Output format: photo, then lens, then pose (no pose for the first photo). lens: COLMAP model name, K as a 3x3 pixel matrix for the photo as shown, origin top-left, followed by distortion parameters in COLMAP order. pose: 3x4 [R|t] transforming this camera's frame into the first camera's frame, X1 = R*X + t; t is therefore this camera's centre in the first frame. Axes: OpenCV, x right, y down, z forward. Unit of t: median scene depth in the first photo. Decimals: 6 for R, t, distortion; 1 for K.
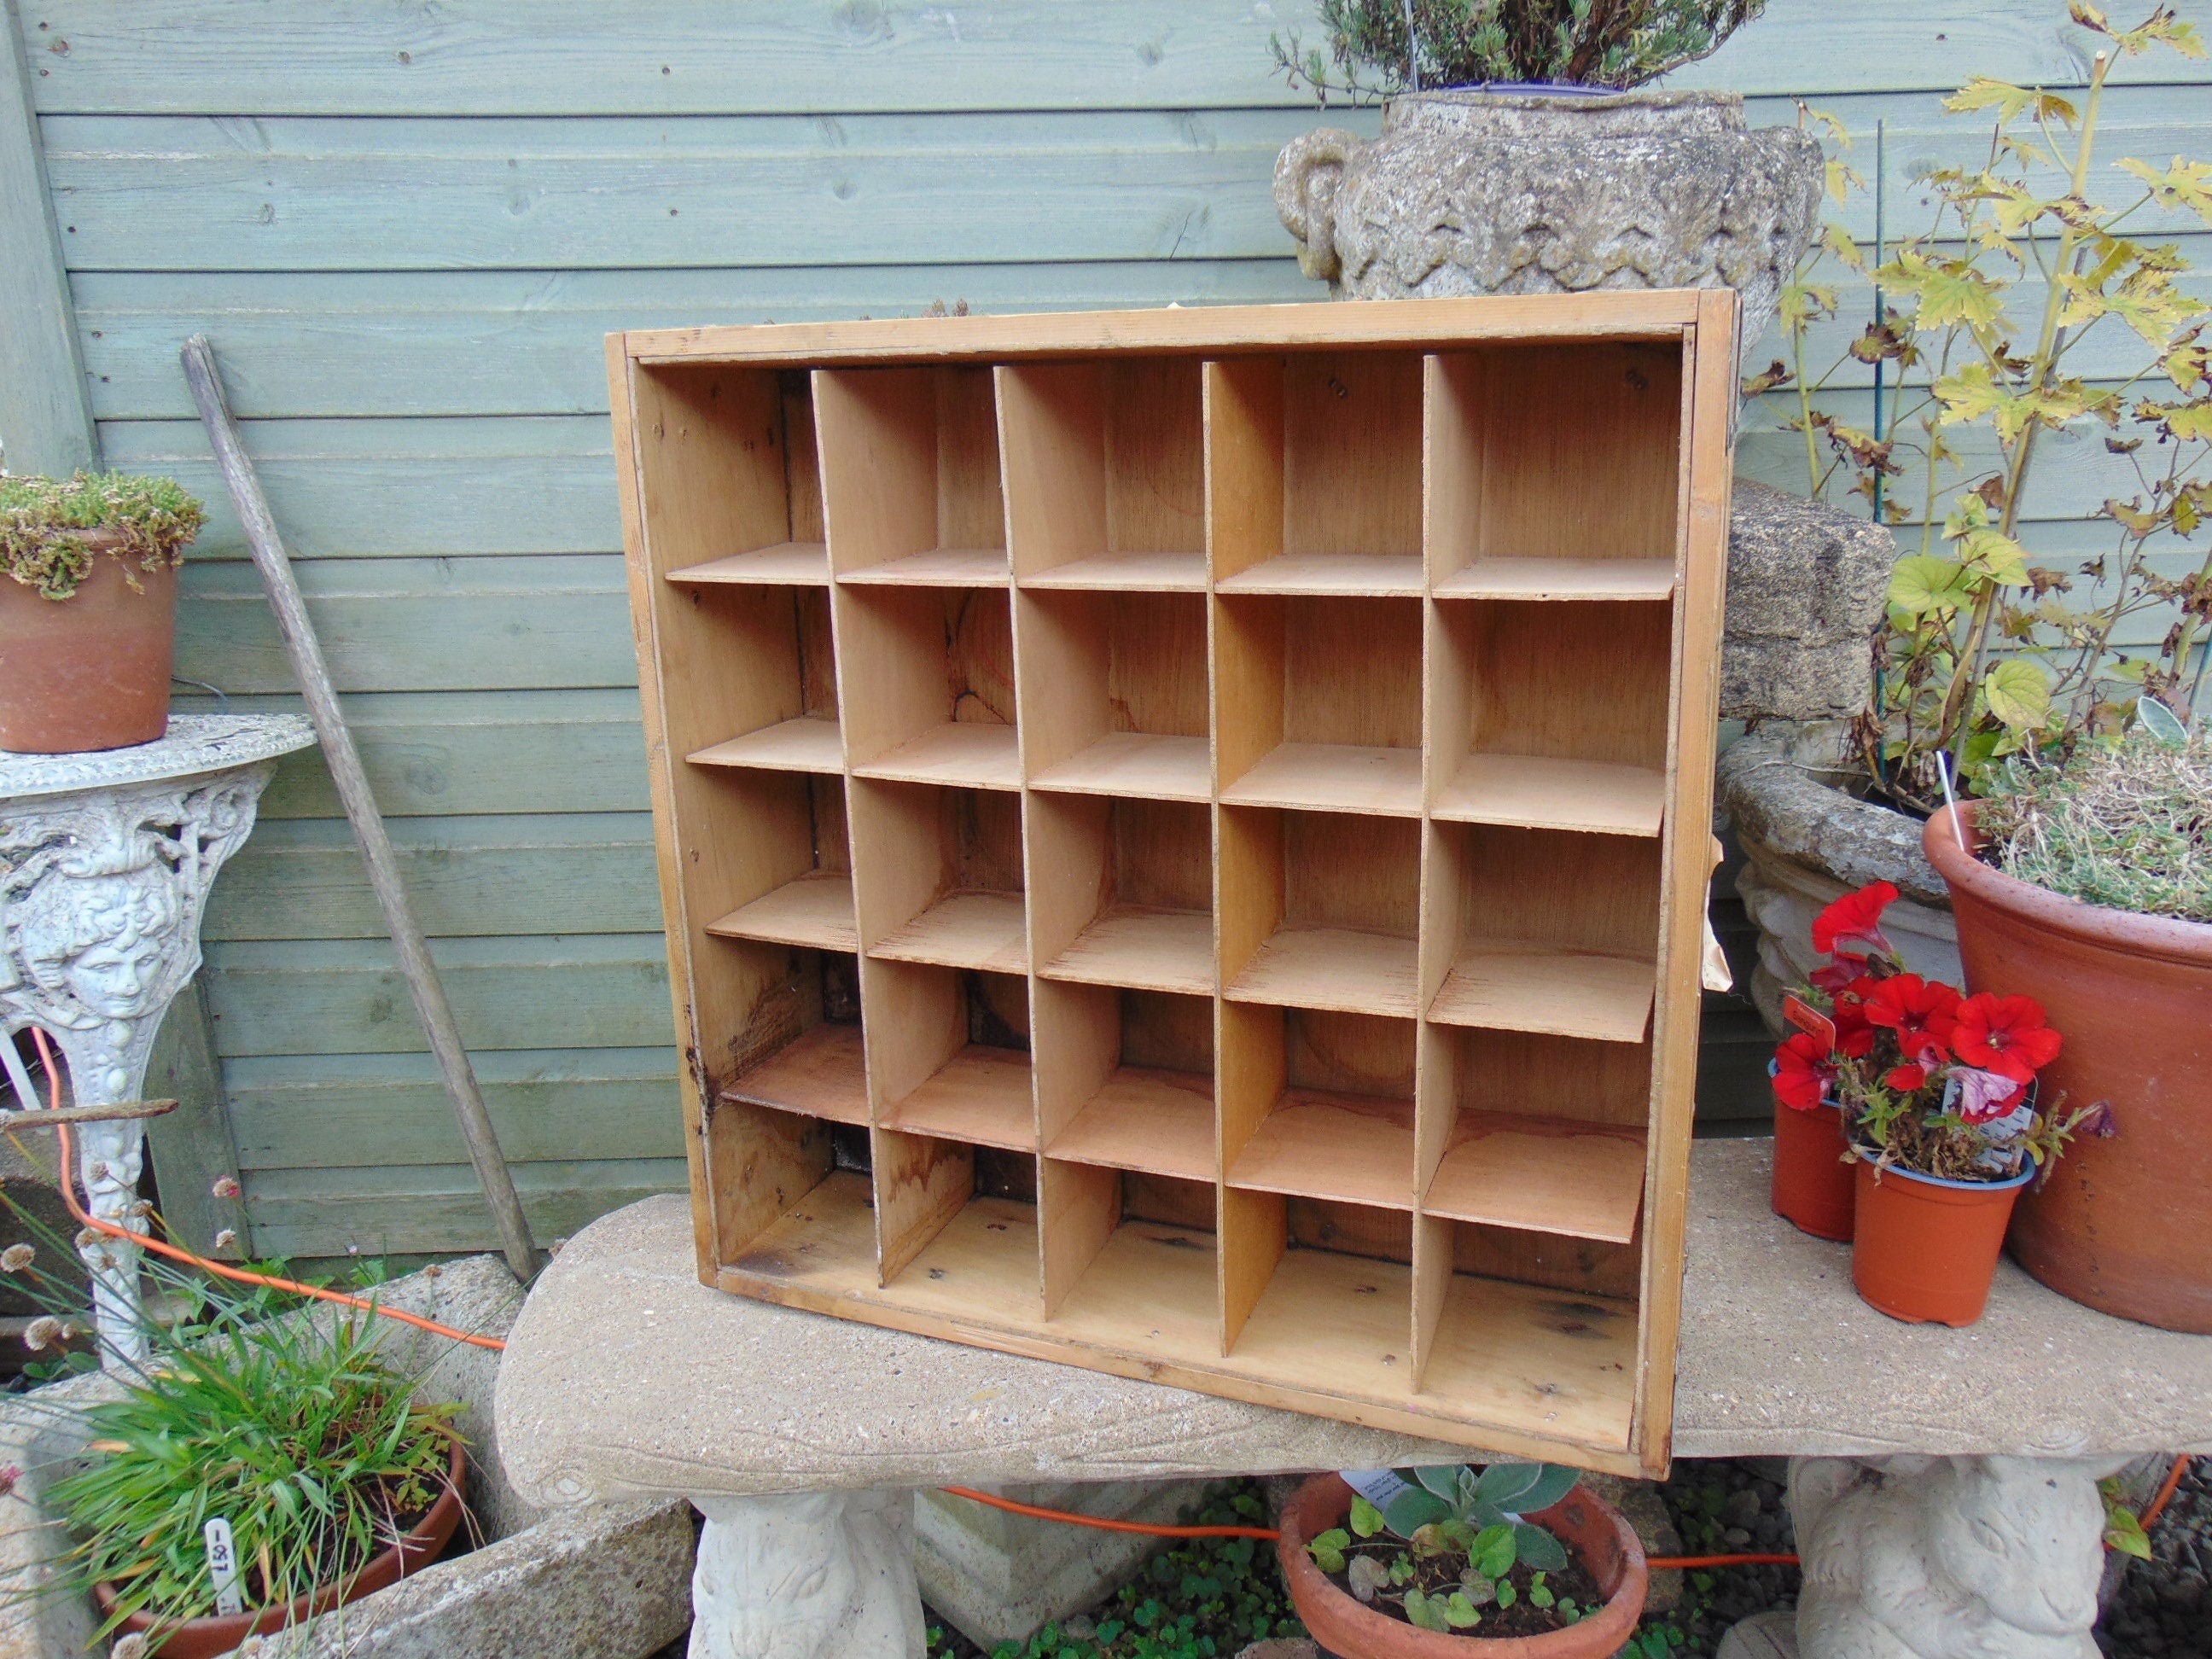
lens RADIAL K [[1677.9, 0, 1106.0], [0, 1677.9, 829.5], [0, 0, 1]] dist [-0.019992, 0.059808]
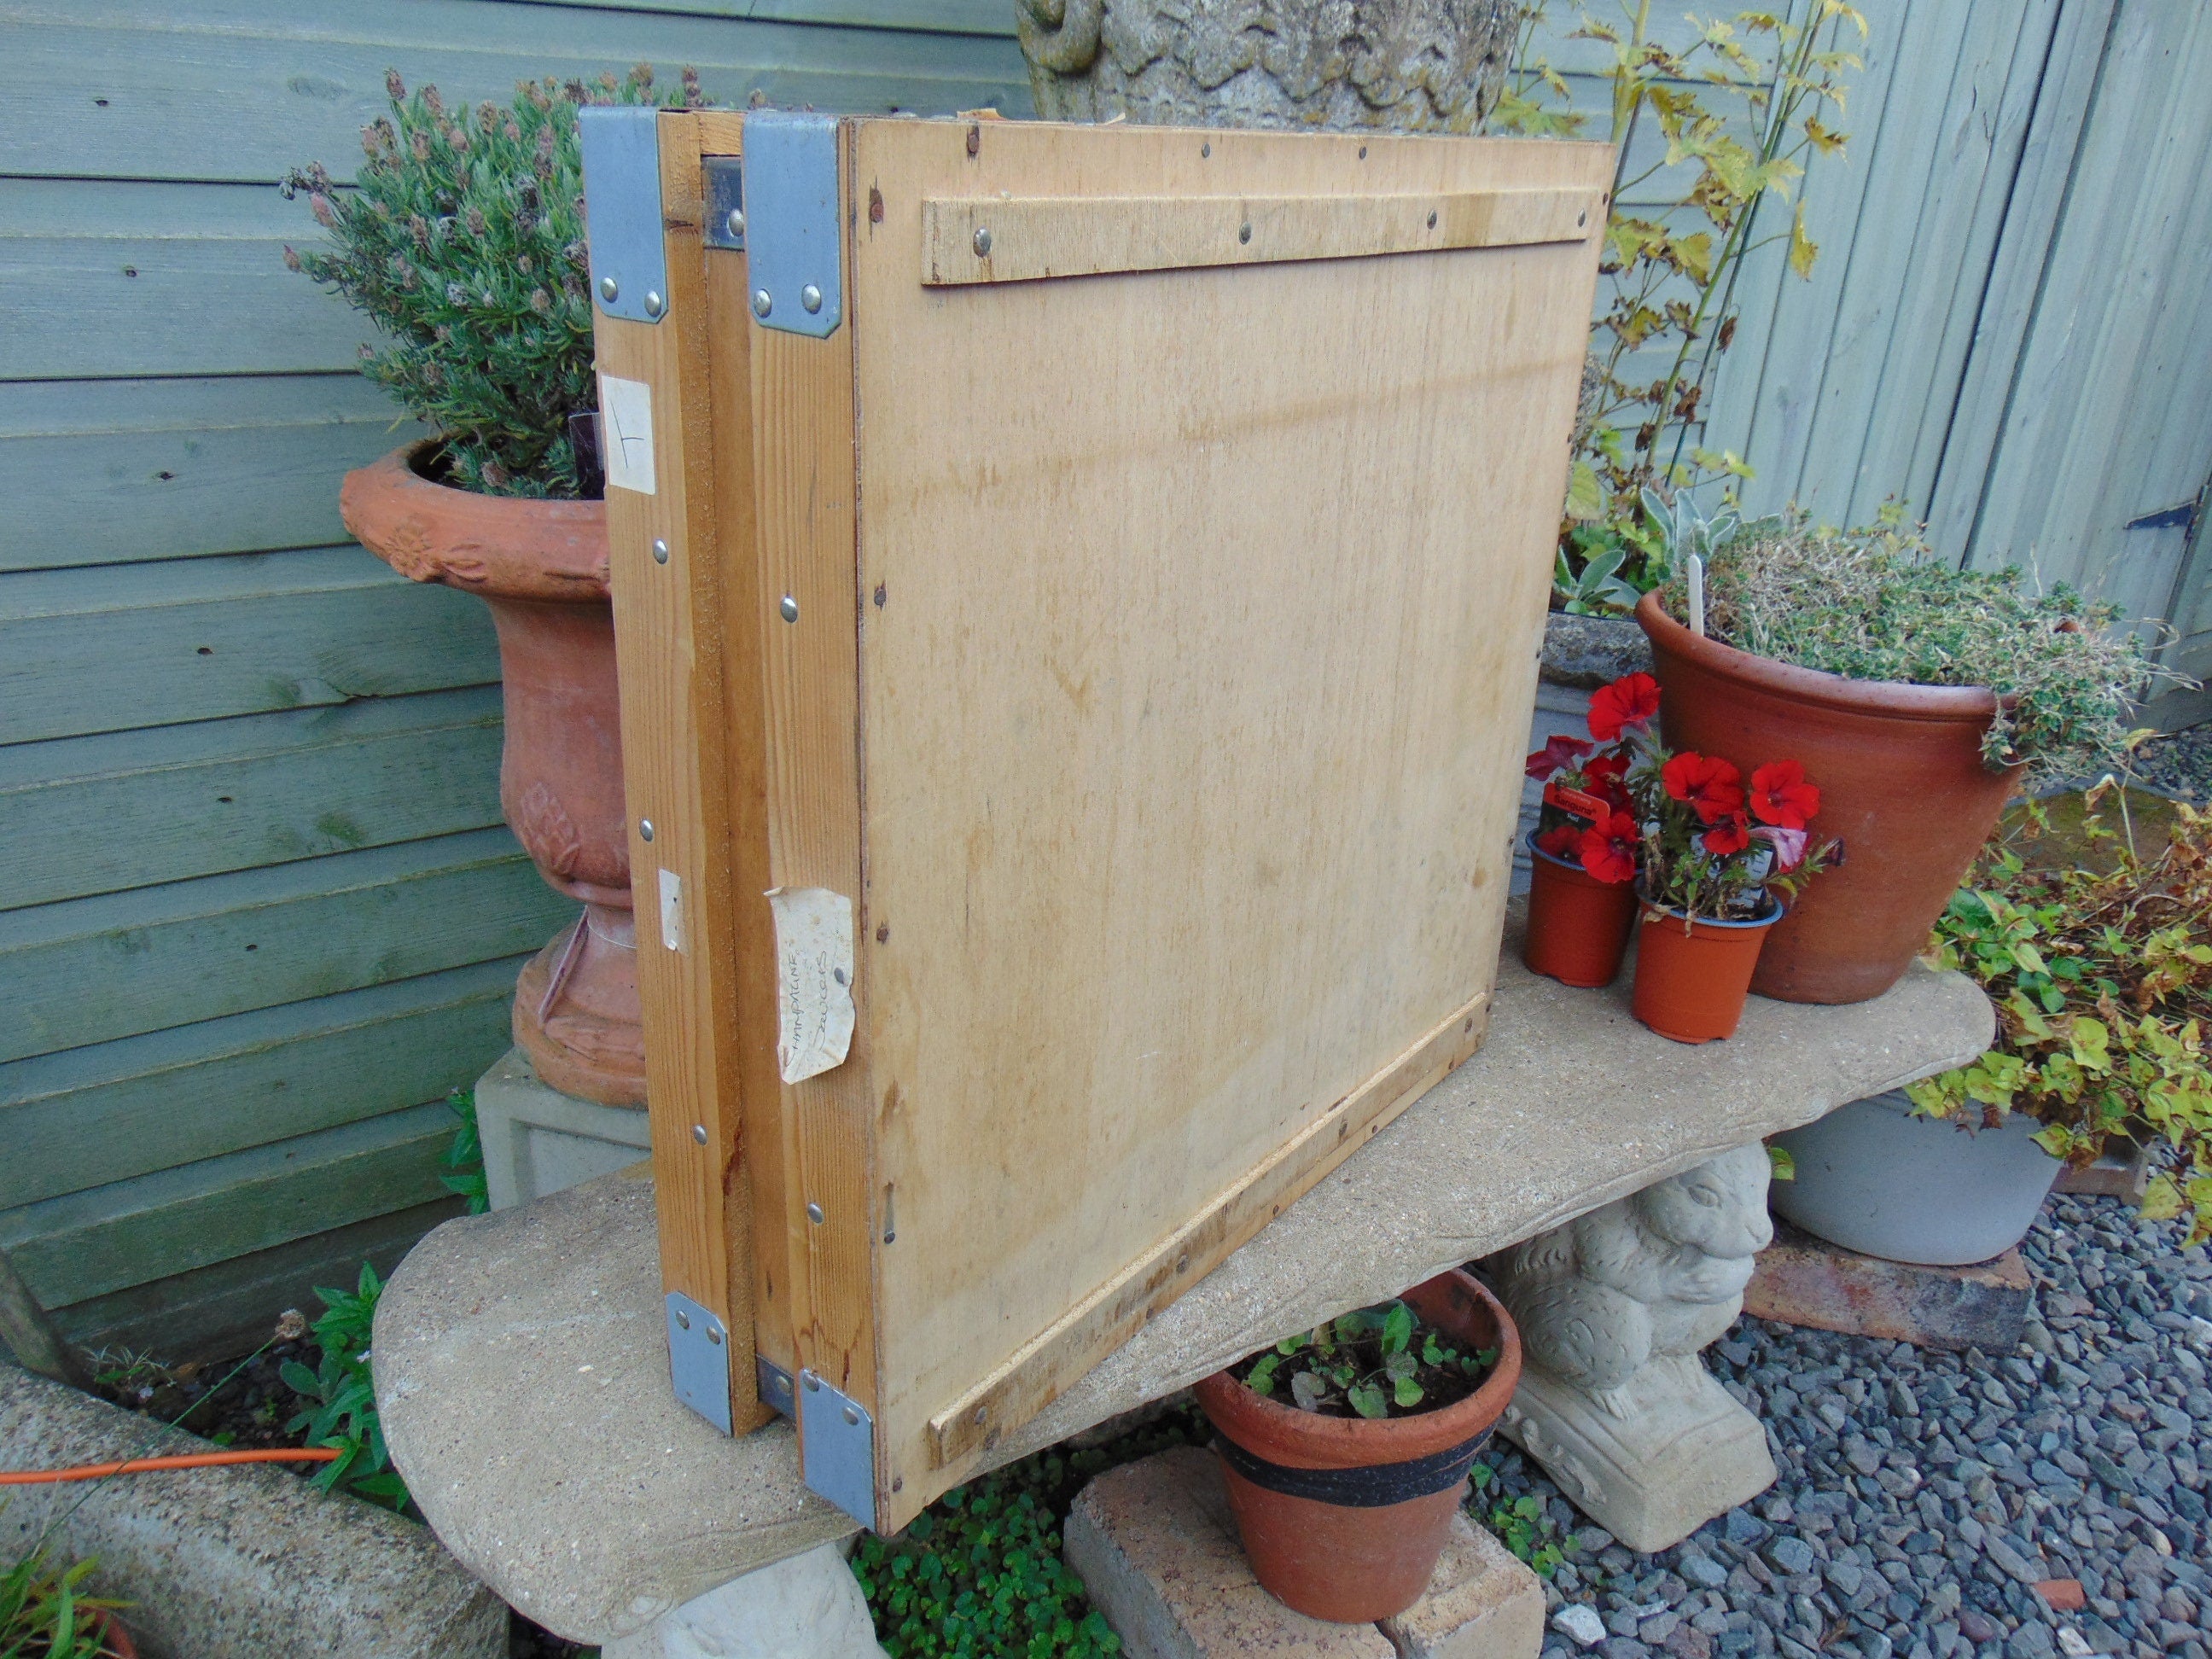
lens RADIAL K [[1666.8, 0, 1114.2], [0, 1666.8, 825.7], [0, 0, 1]] dist [-0.006135, 0.043541]
pose [[0.857050, -0.151130, 0.492570, -0.361843], [0.087132, 0.984757, 0.150538, -0.059803], [-0.507813, -0.086100, 0.857154, 0.178812]]
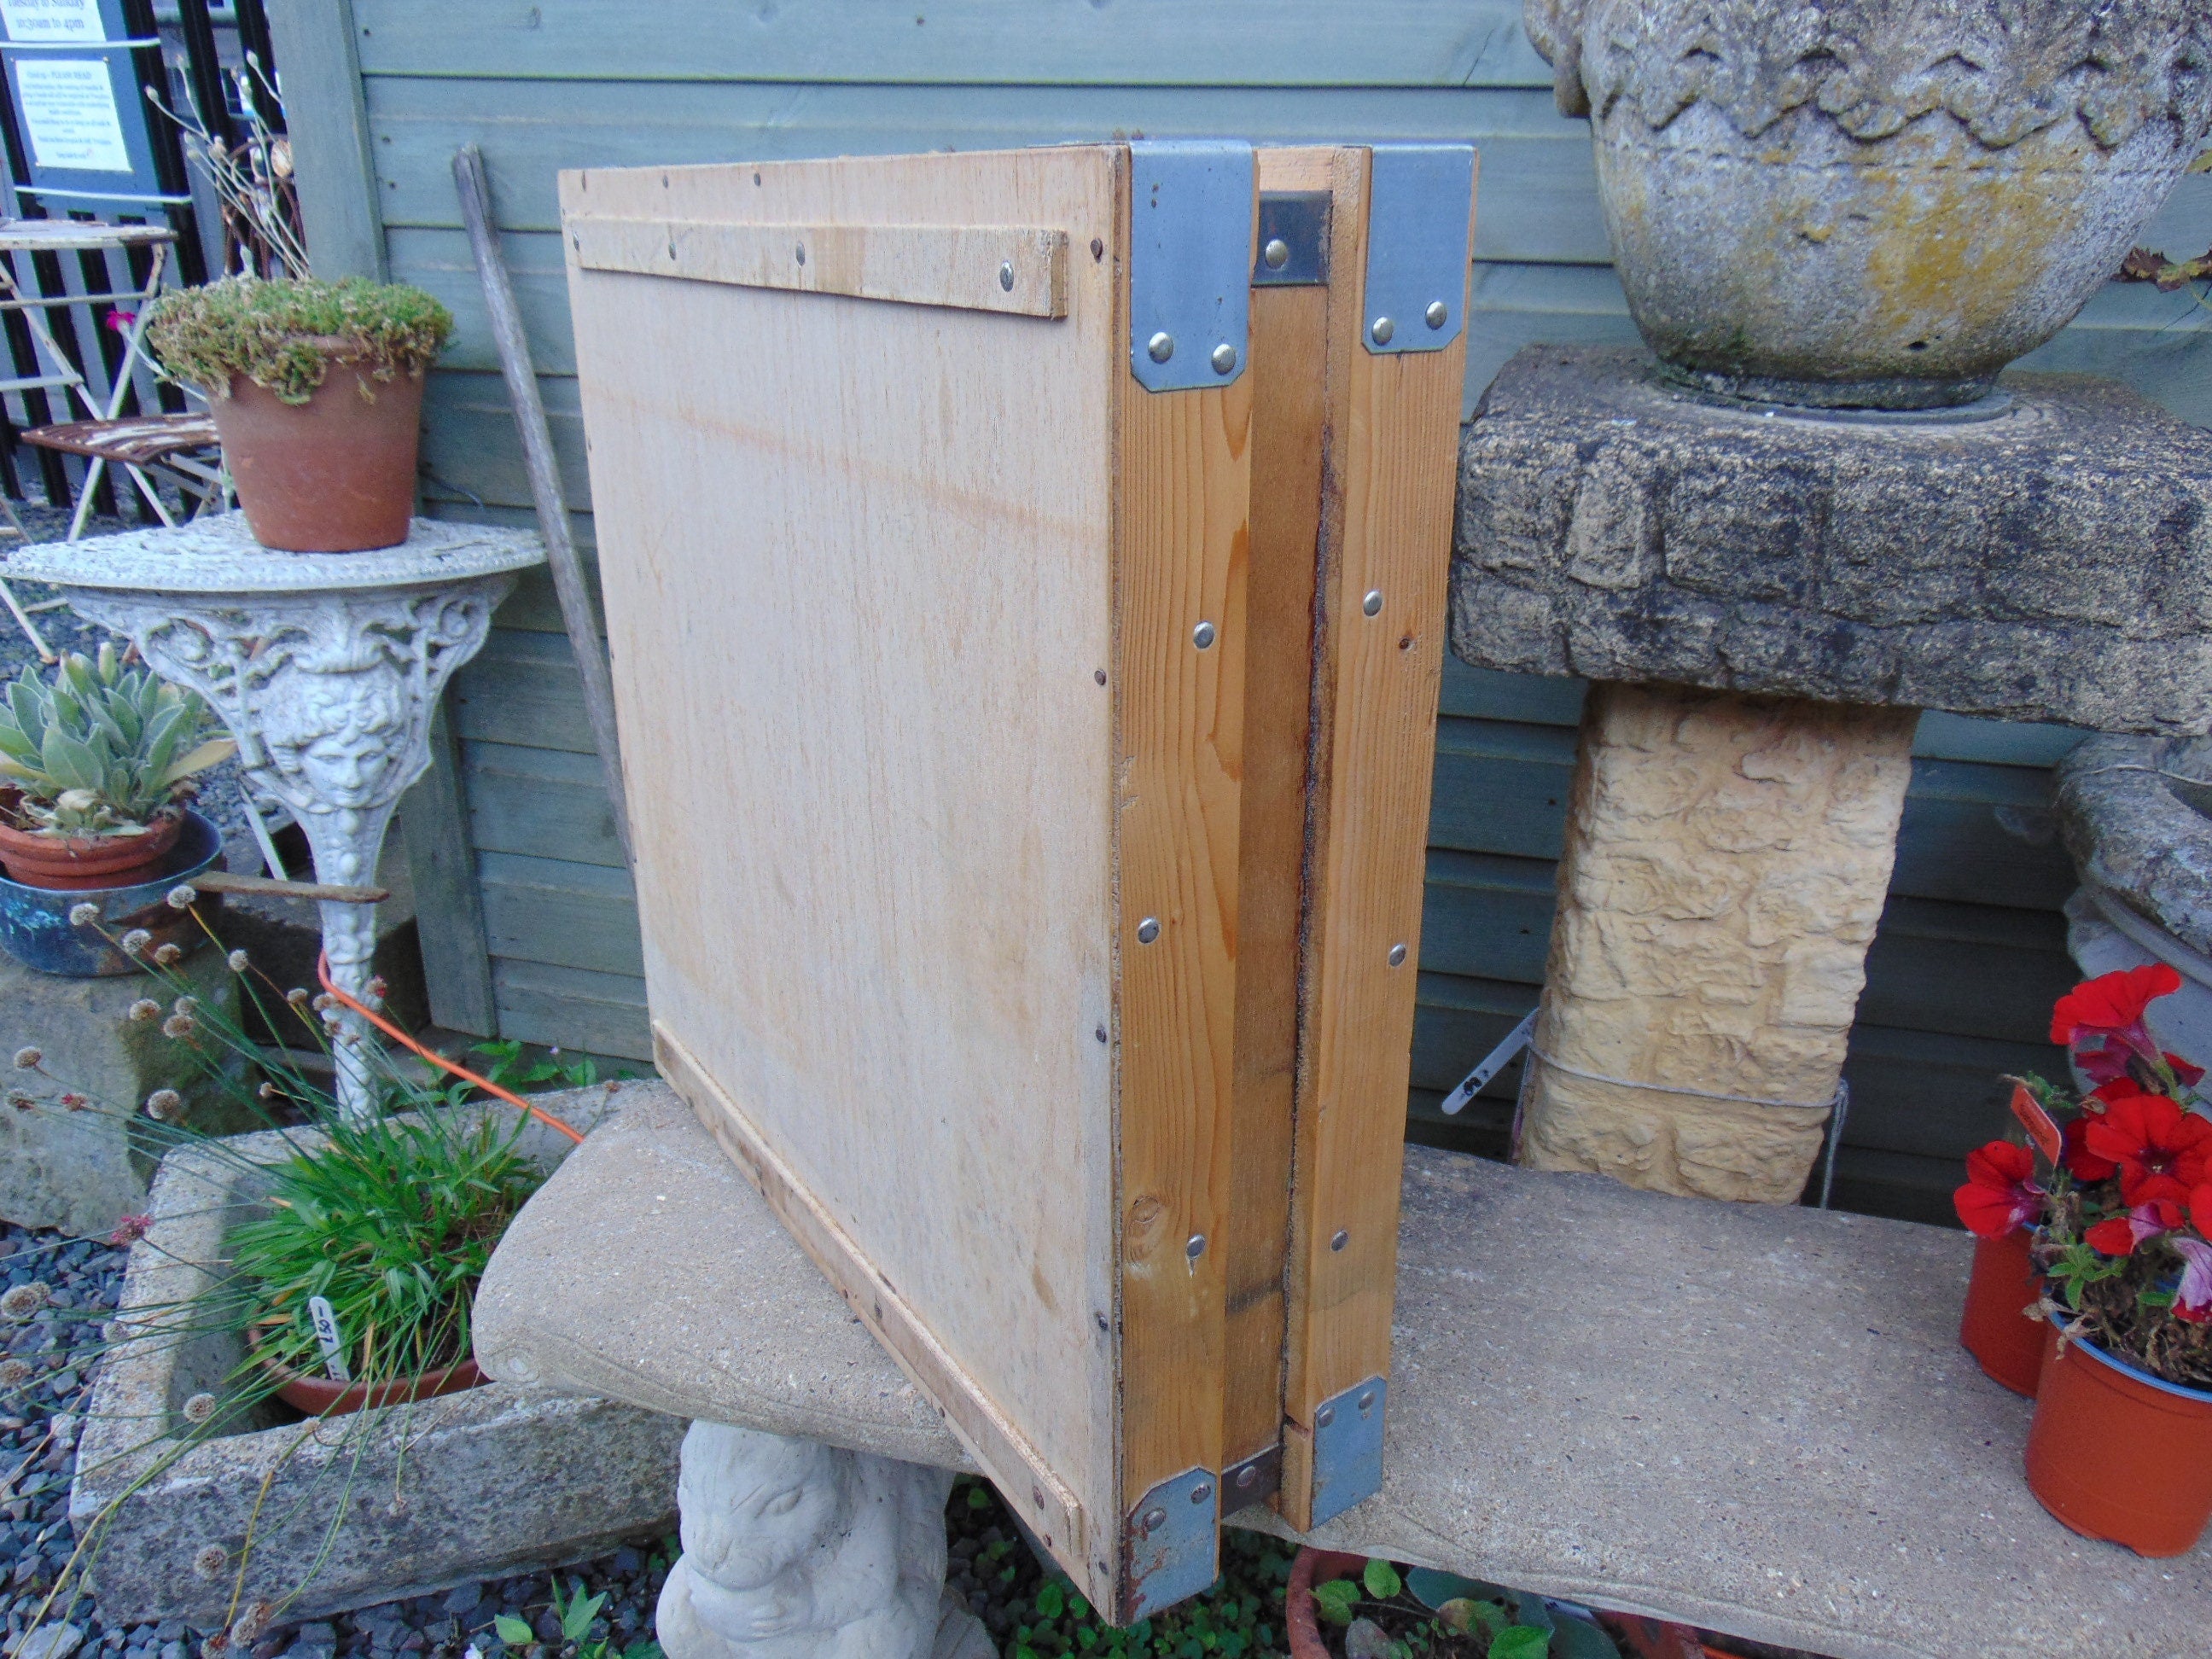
lens RADIAL K [[1664.4, 0, 1106.0], [0, 1664.4, 829.5], [0, 0, 1]] dist [-0.005077, 0.033094]
pose [[0.957293, 0.137074, -0.254558, 0.167967], [-0.112200, 0.987594, 0.109860, -0.051158], [0.266459, -0.076607, 0.960797, 0.137799]]
